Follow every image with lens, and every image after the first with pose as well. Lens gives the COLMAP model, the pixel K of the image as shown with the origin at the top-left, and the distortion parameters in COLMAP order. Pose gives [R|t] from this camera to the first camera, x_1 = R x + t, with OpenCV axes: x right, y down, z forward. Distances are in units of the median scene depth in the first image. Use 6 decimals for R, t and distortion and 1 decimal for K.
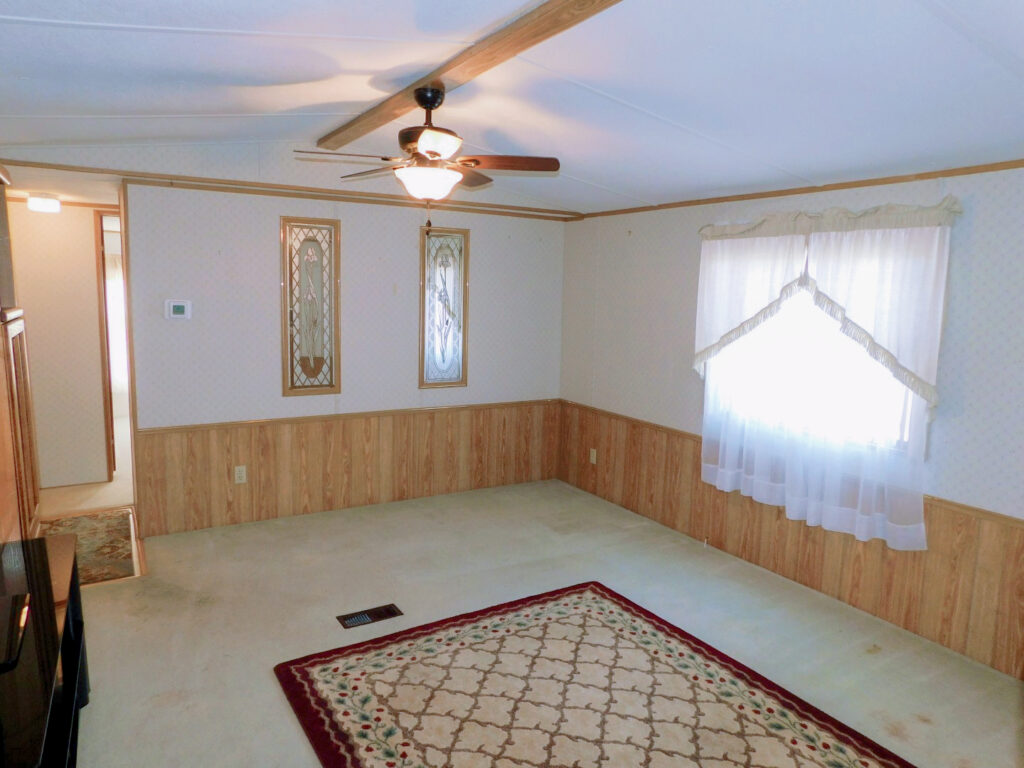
lens RADIAL K [[709.8, 0, 512.0], [0, 709.8, 384.0], [0, 0, 1]] dist [-0.074797, 0.063990]
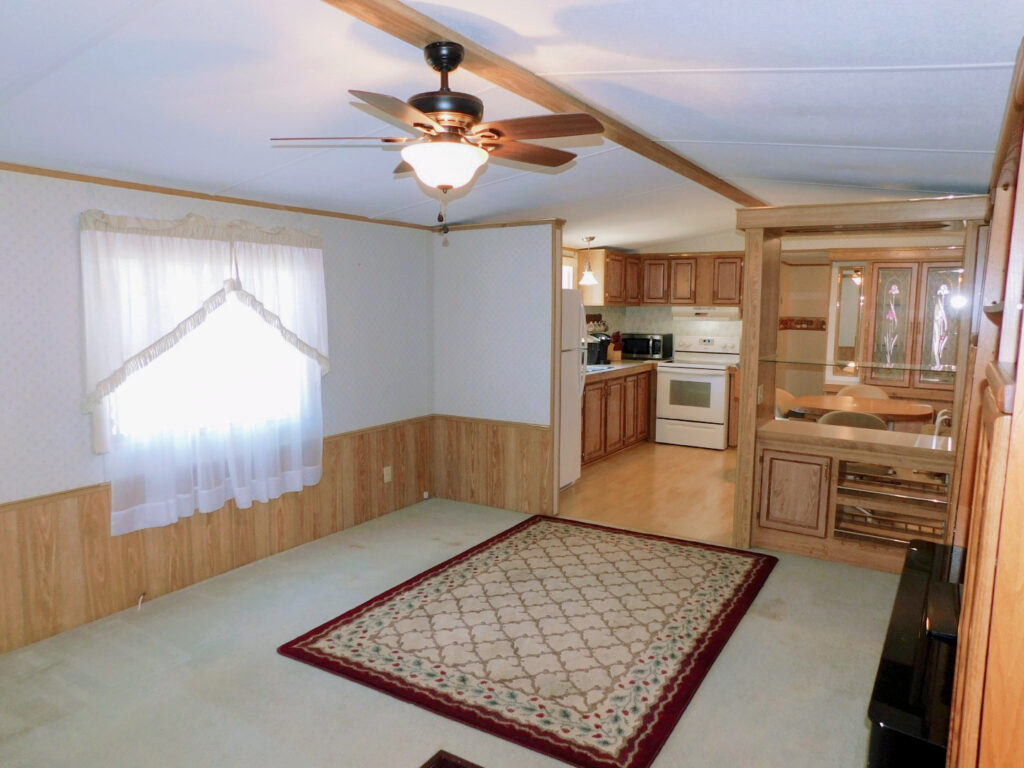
lens RADIAL K [[709.8, 0, 512.0], [0, 709.8, 384.0], [0, 0, 1]] dist [-0.074797, 0.063990]
pose [[-0.460505, -0.135991, 0.877178, -0.794277], [0.097455, 0.974475, 0.202238, -0.190996], [-0.882291, 0.178617, -0.435497, 1.207835]]
